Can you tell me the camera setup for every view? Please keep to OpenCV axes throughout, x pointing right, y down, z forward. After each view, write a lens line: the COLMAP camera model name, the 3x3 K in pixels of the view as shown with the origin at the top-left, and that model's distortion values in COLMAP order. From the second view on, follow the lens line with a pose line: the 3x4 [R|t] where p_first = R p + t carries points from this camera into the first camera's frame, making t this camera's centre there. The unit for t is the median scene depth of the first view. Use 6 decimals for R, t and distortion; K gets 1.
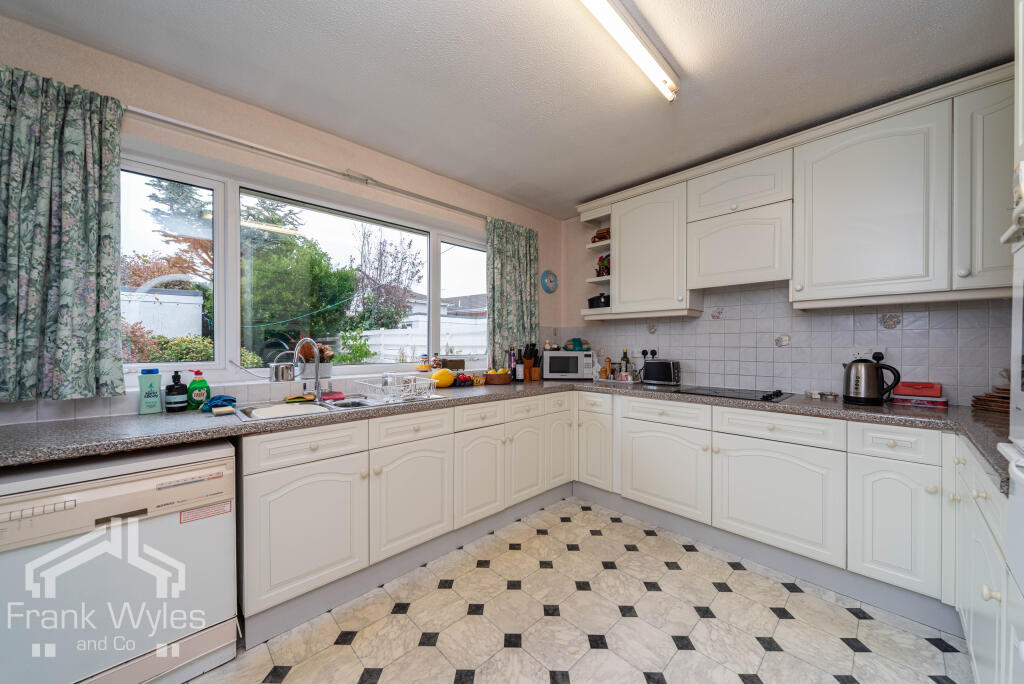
lens RADIAL K [[367.8, 0, 514.6], [0, 367.8, 344.7], [0, 0, 1]] dist [-0.009686, -0.000035]
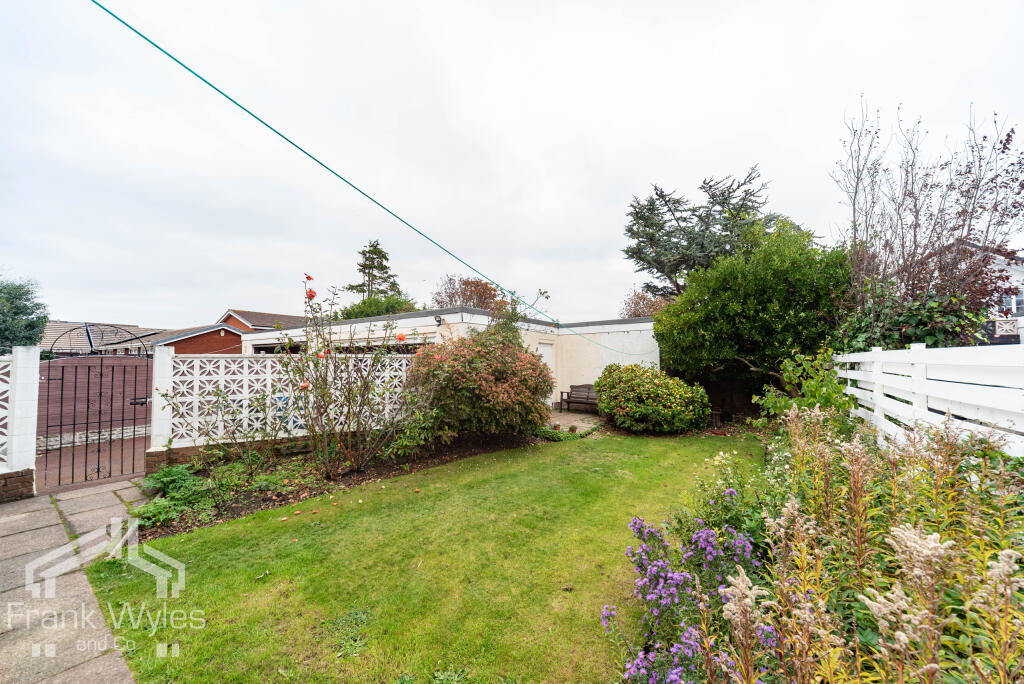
lens RADIAL K [[367.8, 0, 514.6], [0, 367.8, 344.7], [0, 0, 1]] dist [-0.009686, -0.000035]
pose [[0.129132, -0.045119, -0.990600, 0.166600], [-0.008929, 0.998871, -0.046660, -0.079944], [0.991587, 0.014871, 0.128583, 1.792780]]
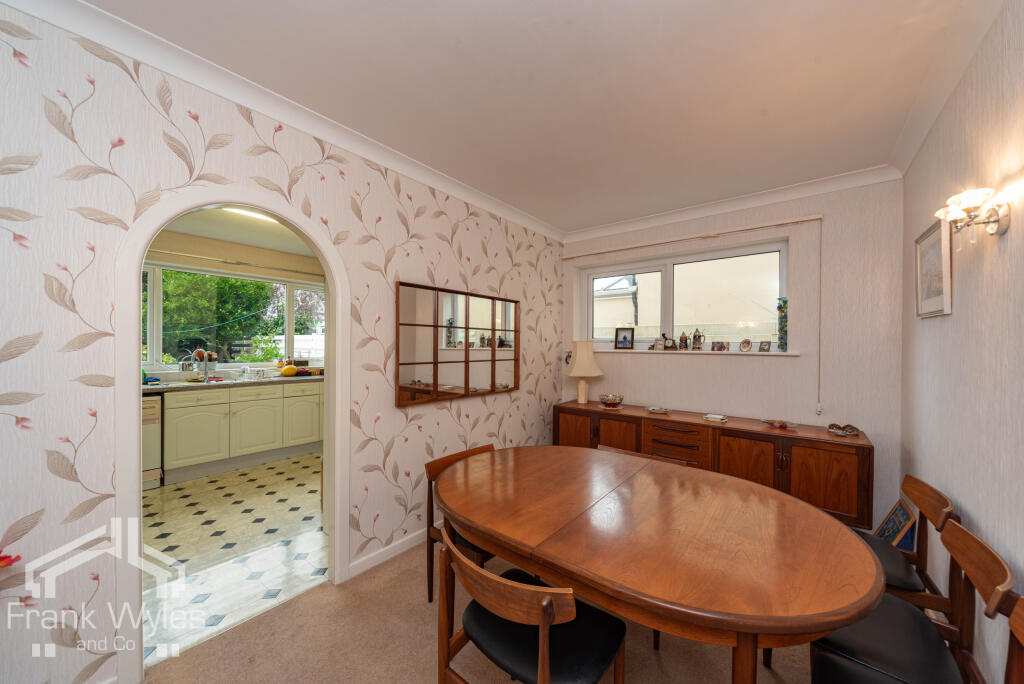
lens RADIAL K [[367.8, 0, 514.6], [0, 367.8, 344.7], [0, 0, 1]] dist [-0.009686, -0.000035]
pose [[0.990075, 0.008237, 0.140300, 0.616537], [-0.007600, 0.999958, -0.005079, -0.032964], [-0.140336, 0.003962, 0.990096, -0.875041]]
